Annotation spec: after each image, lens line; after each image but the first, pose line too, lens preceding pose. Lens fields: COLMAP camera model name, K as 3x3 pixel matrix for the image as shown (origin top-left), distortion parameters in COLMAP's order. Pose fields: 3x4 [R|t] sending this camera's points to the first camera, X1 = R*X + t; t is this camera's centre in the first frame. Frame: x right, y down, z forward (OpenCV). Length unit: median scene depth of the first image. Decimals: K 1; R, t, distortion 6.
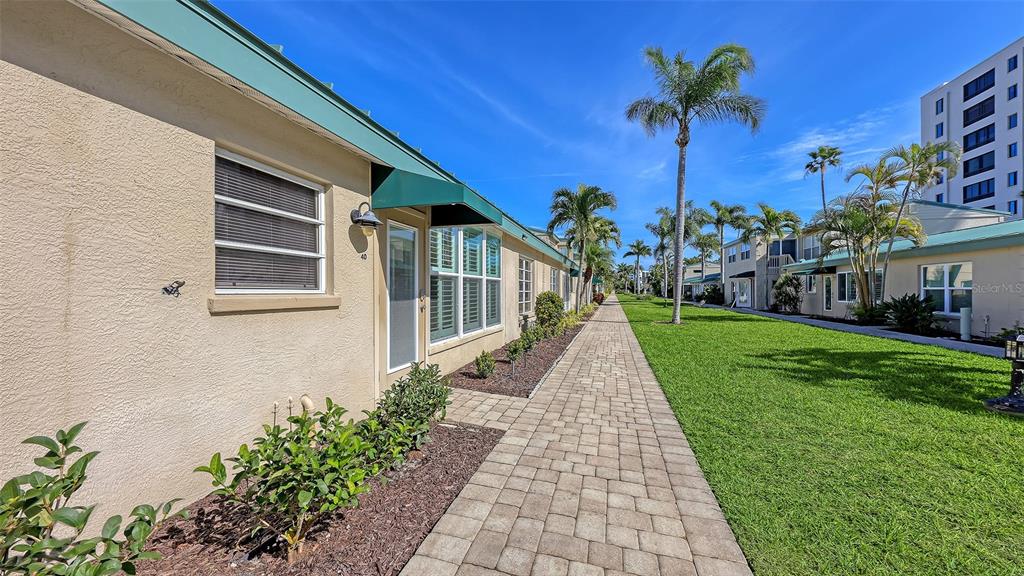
lens RADIAL K [[350.1, 0, 505.7], [0, 350.1, 287.6], [0, 0, 1]] dist [0.000315, 0.000001]
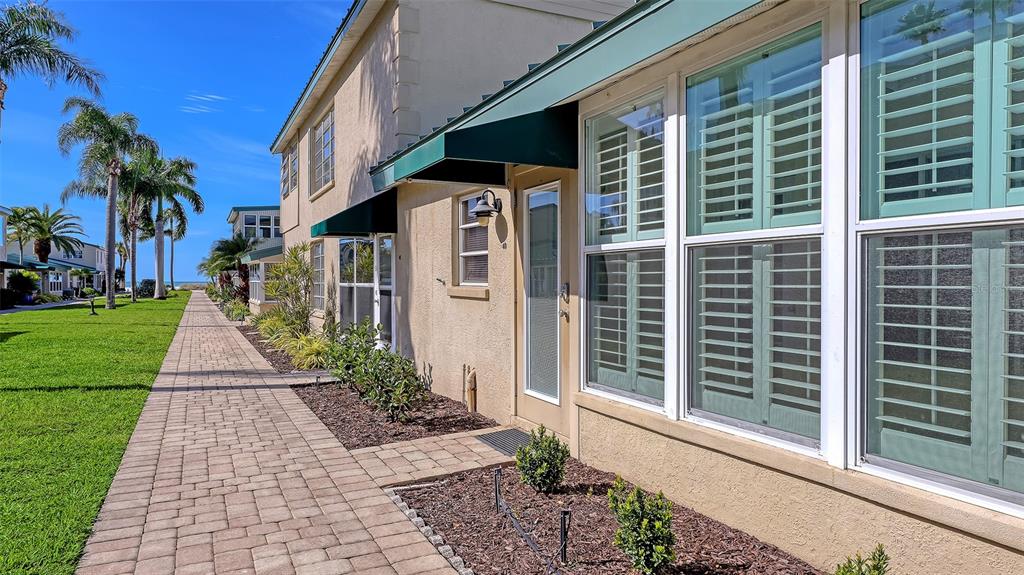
lens RADIAL K [[658.0, 0, 515.1], [0, 658.0, 287.8], [0, 0, 1]] dist [0.000502, -0.000561]
pose [[-0.731881, 0.006238, -0.681403, 0.652115], [0.004505, 0.999981, 0.004316, 0.010583], [0.681417, 0.000089, -0.731895, 2.023897]]
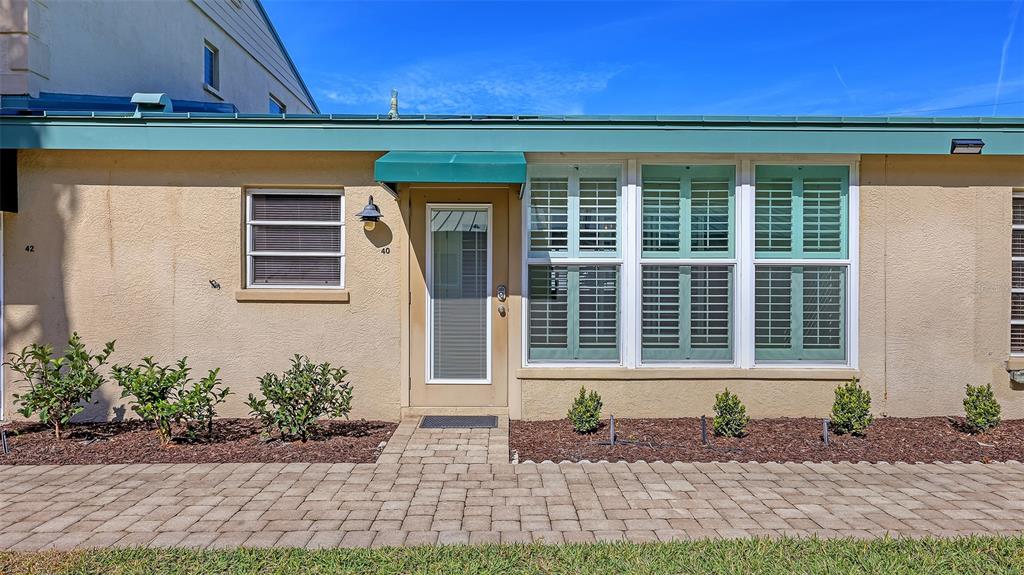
lens RADIAL K [[658.0, 0, 515.1], [0, 658.0, 287.8], [0, 0, 1]] dist [0.000502, -0.000561]
pose [[0.310366, -0.000141, -0.950617, 1.254522], [0.003724, 0.999992, 0.001068, 0.010316], [0.950610, -0.003872, 0.310364, 0.701839]]
